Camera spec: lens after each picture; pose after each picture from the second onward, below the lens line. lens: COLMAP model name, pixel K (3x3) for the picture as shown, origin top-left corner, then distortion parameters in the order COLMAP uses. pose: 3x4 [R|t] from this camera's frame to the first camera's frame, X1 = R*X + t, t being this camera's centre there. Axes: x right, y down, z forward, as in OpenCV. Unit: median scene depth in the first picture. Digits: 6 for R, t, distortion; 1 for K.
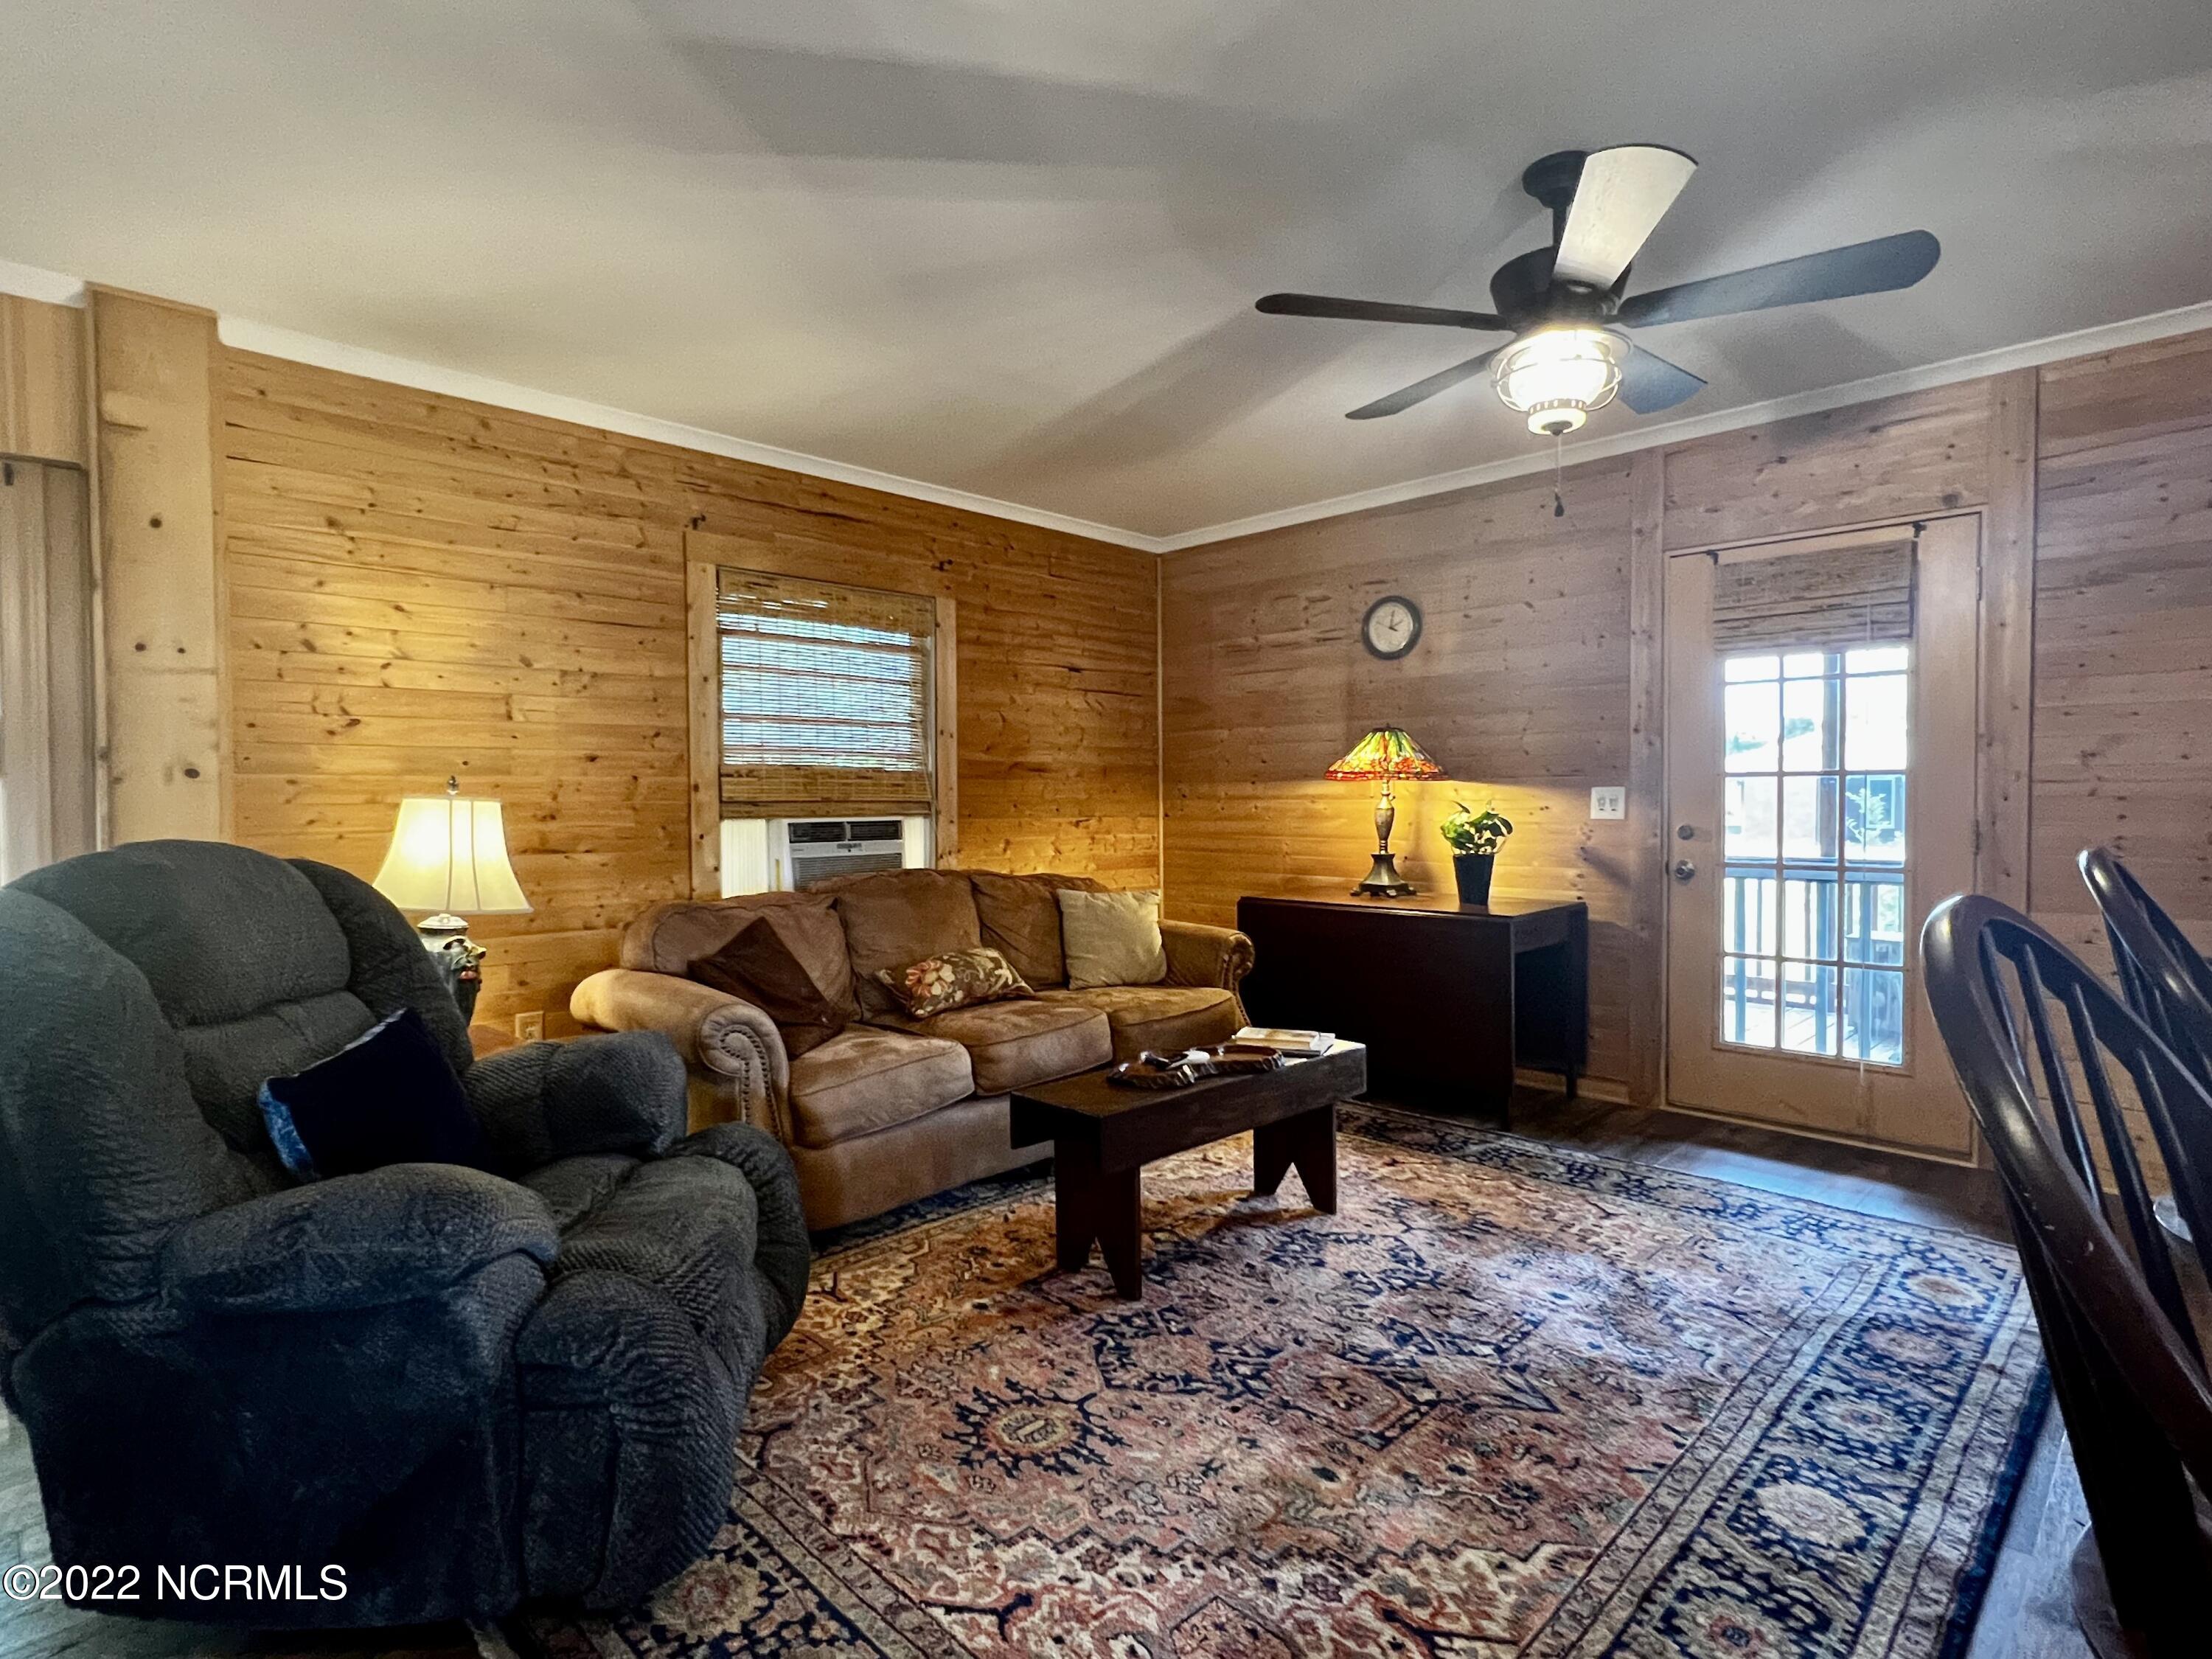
lens RADIAL K [[1132.6, 0, 1096.1], [0, 1132.6, 827.1], [0, 0, 1]] dist [-0.002875, -0.000540]
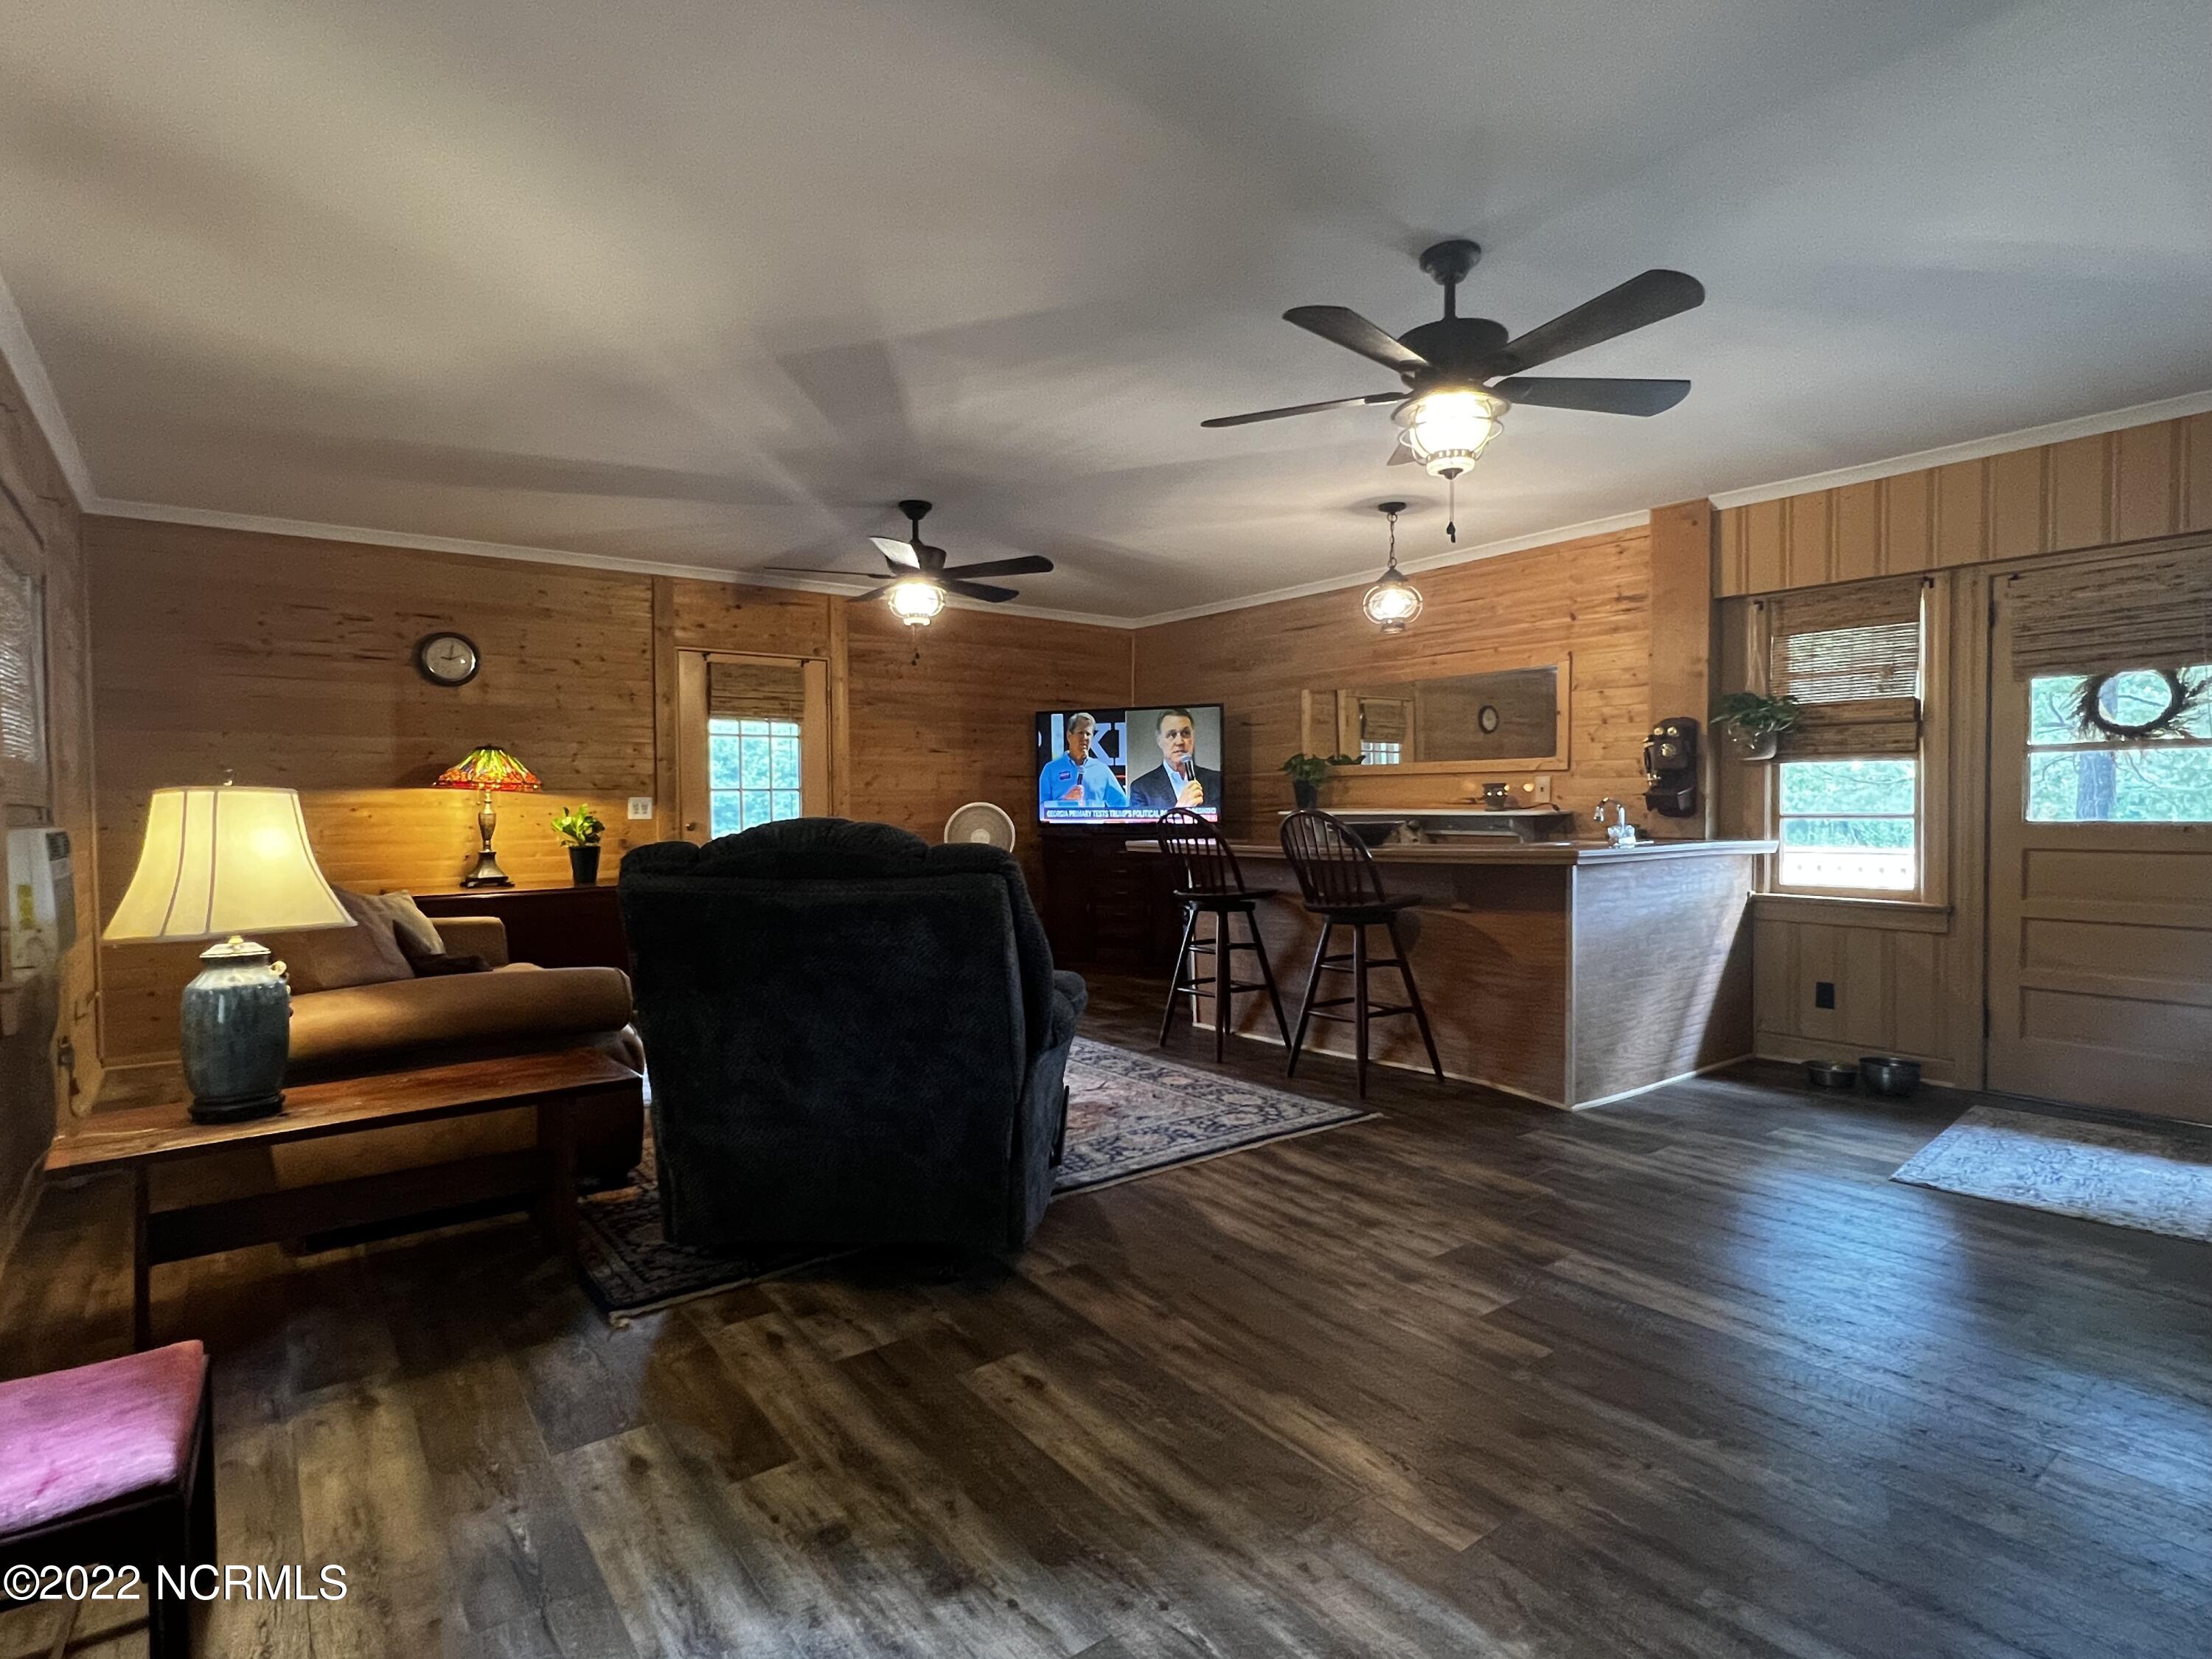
lens RADIAL K [[1129.2, 0, 1099.4], [0, 1129.2, 831.3], [0, 0, 1]] dist [-0.000213, -0.001019]
pose [[0.130520, -0.019852, 0.991247, -1.088768], [0.035453, 0.999254, 0.015345, 0.008921], [-0.990812, 0.033140, 0.131126, 0.260201]]
